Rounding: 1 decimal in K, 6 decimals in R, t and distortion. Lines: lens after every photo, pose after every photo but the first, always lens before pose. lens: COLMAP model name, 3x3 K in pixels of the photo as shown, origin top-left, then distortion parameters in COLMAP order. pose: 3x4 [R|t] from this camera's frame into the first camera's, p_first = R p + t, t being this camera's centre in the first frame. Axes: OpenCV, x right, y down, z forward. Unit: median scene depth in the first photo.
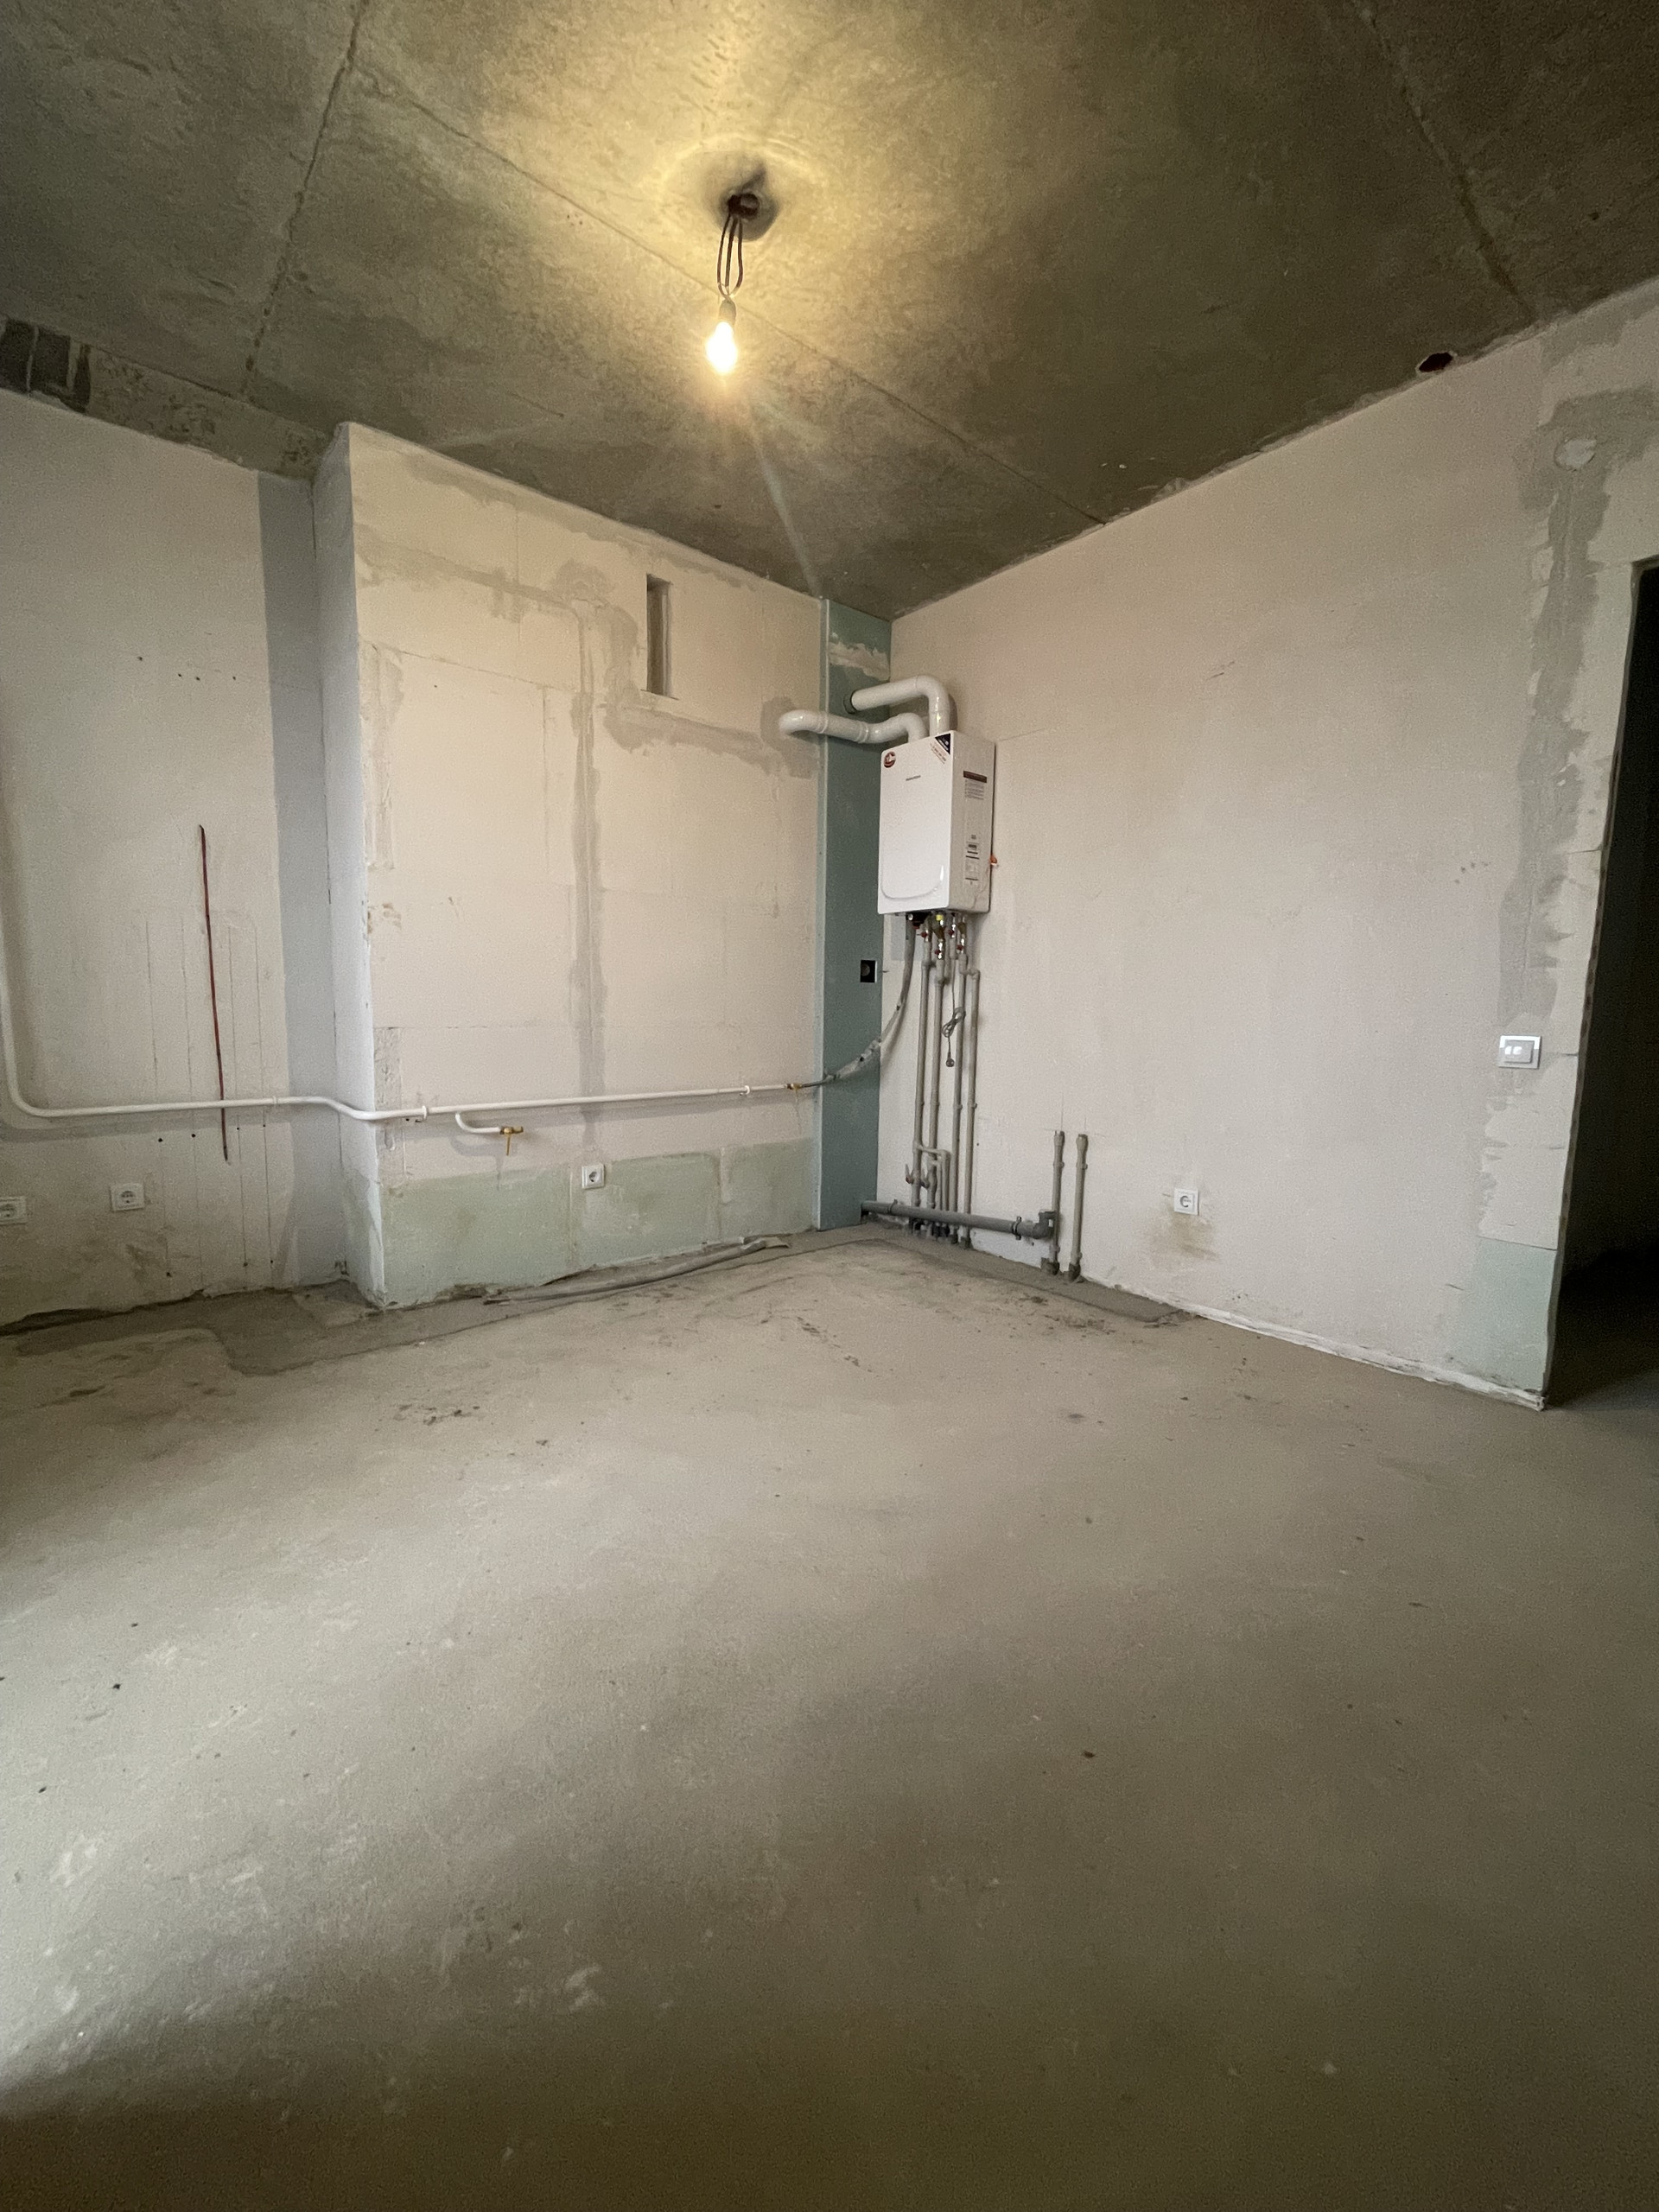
lens RADIAL K [[889.9, 0, 817.6], [0, 889.9, 1106.7], [0, 0, 1]] dist [-0.000393, 0.000091]
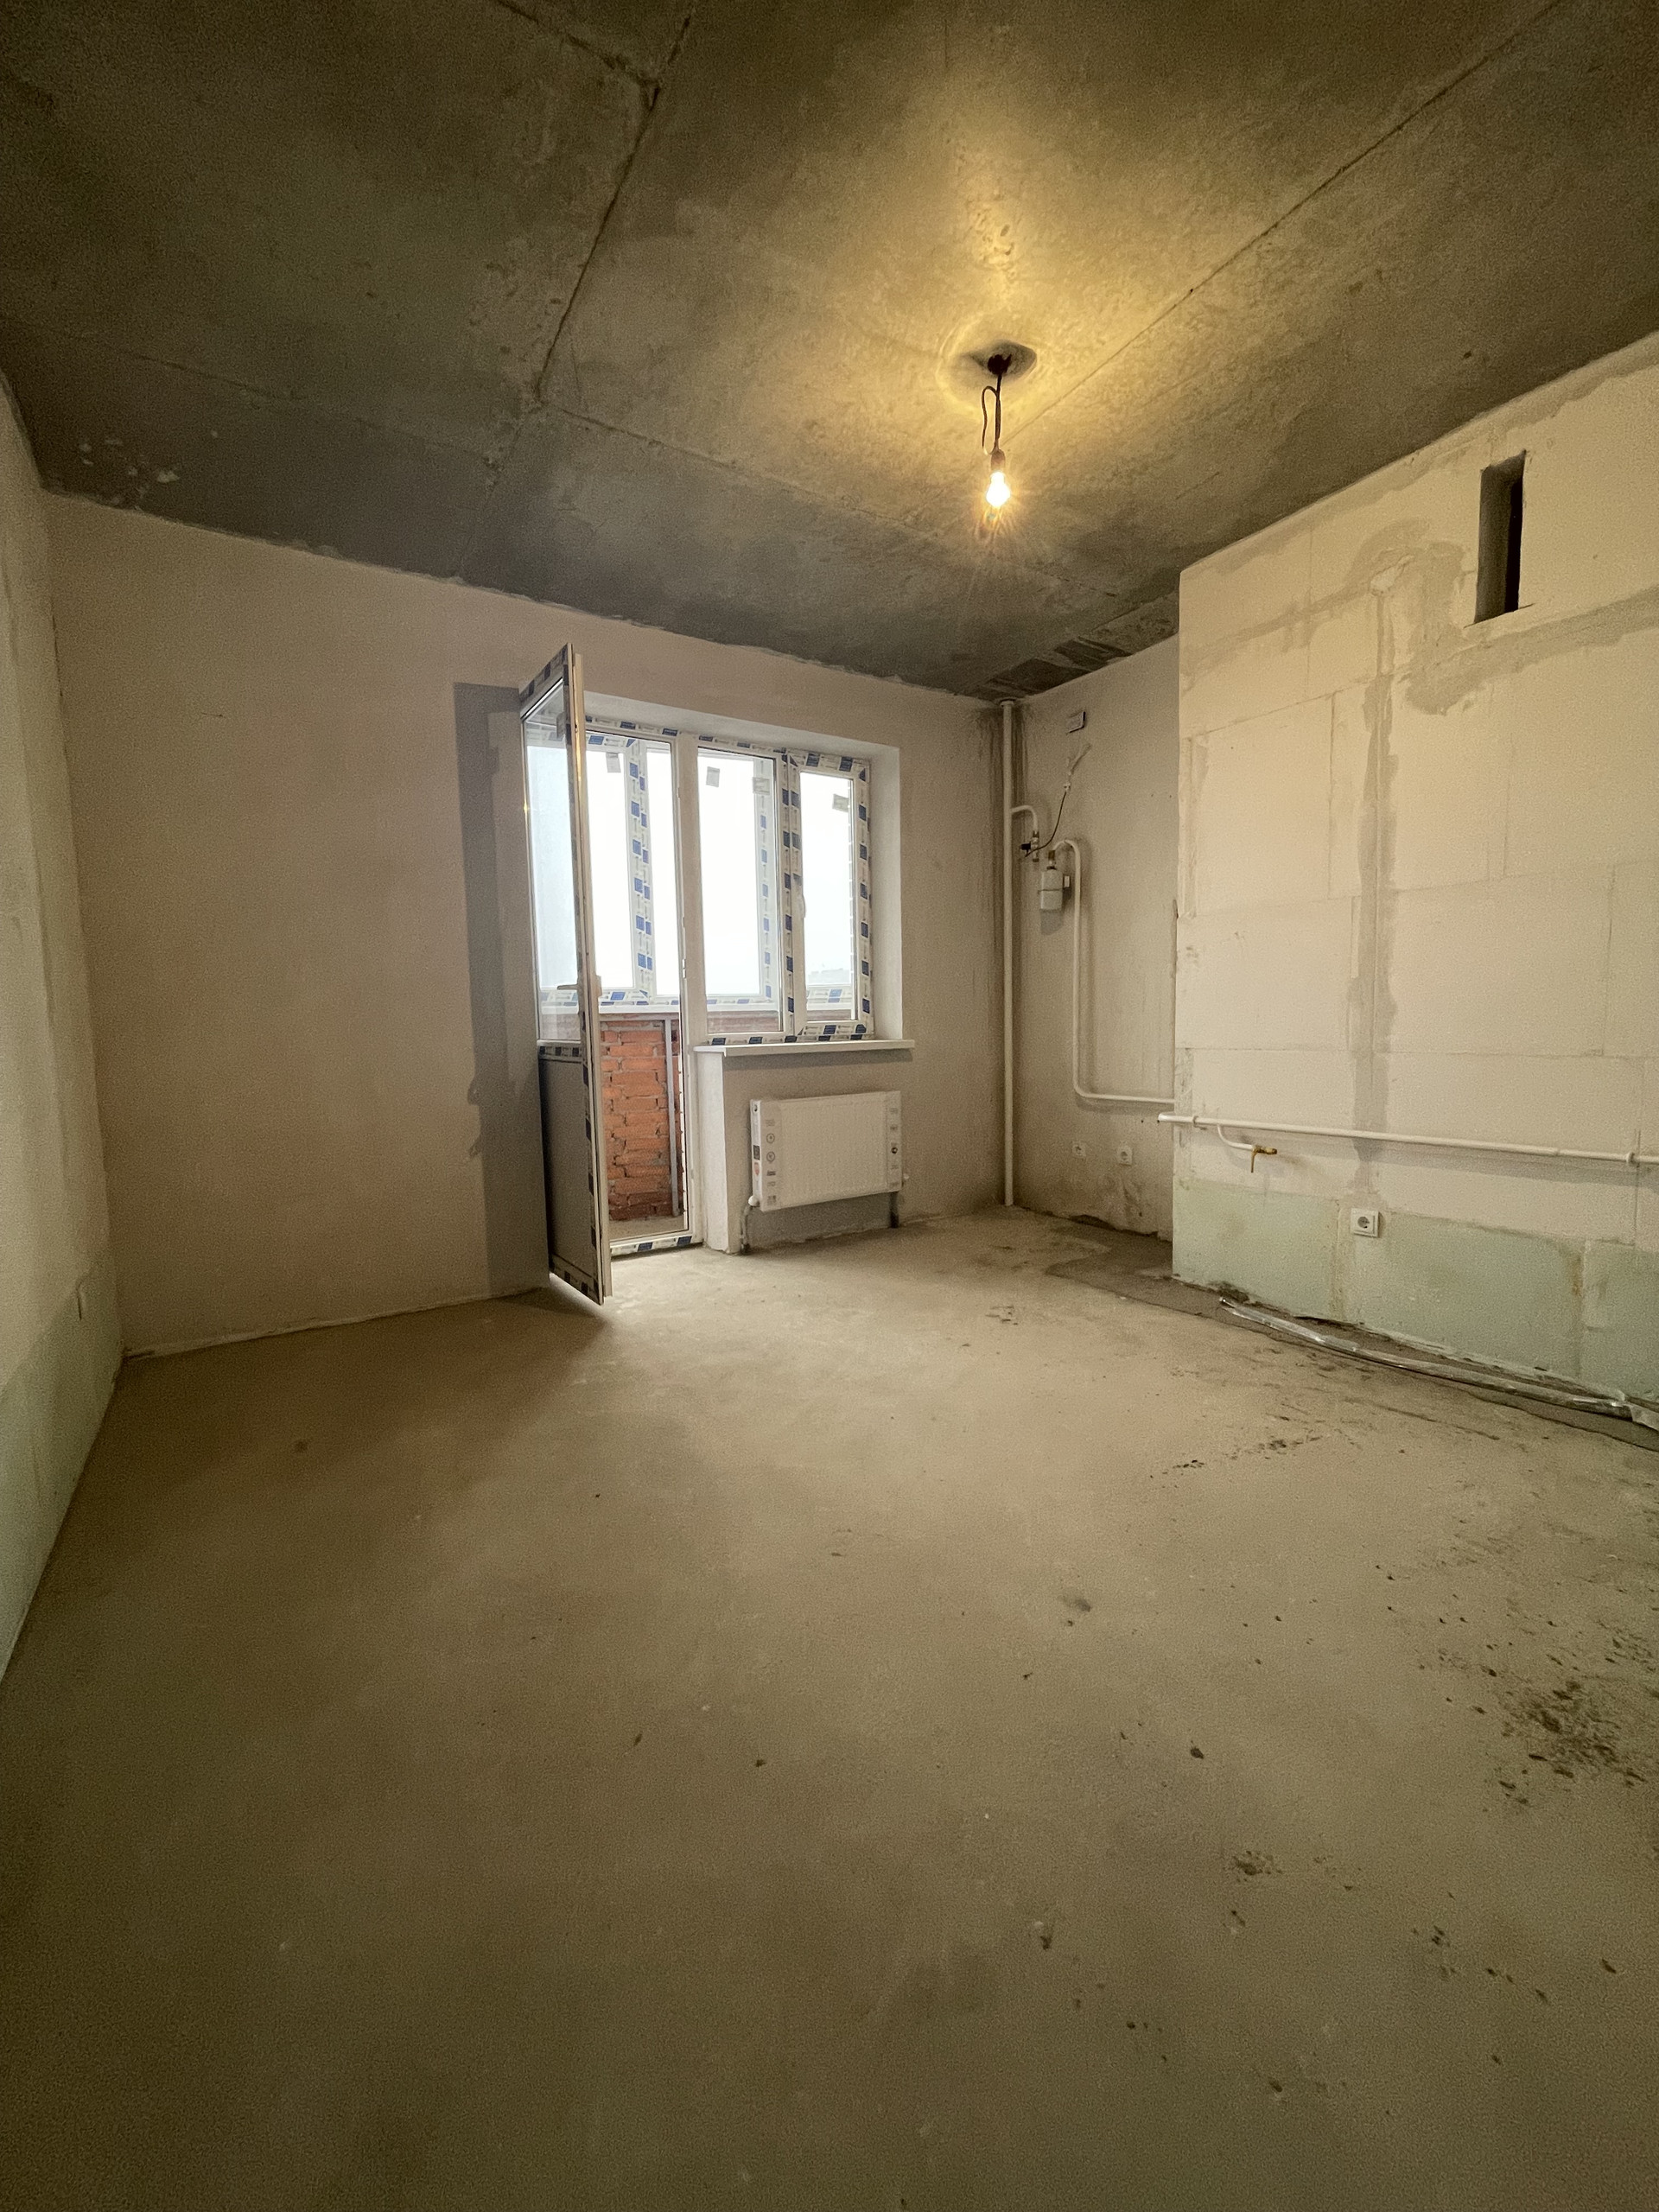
lens RADIAL K [[889.9, 0, 817.6], [0, 889.9, 1106.7], [0, 0, 1]] dist [-0.000393, 0.000091]
pose [[-0.129627, 0.085238, -0.987892, 0.738616], [-0.095918, 0.990548, 0.098053, -0.075134], [0.986913, 0.107467, -0.120226, 0.617826]]
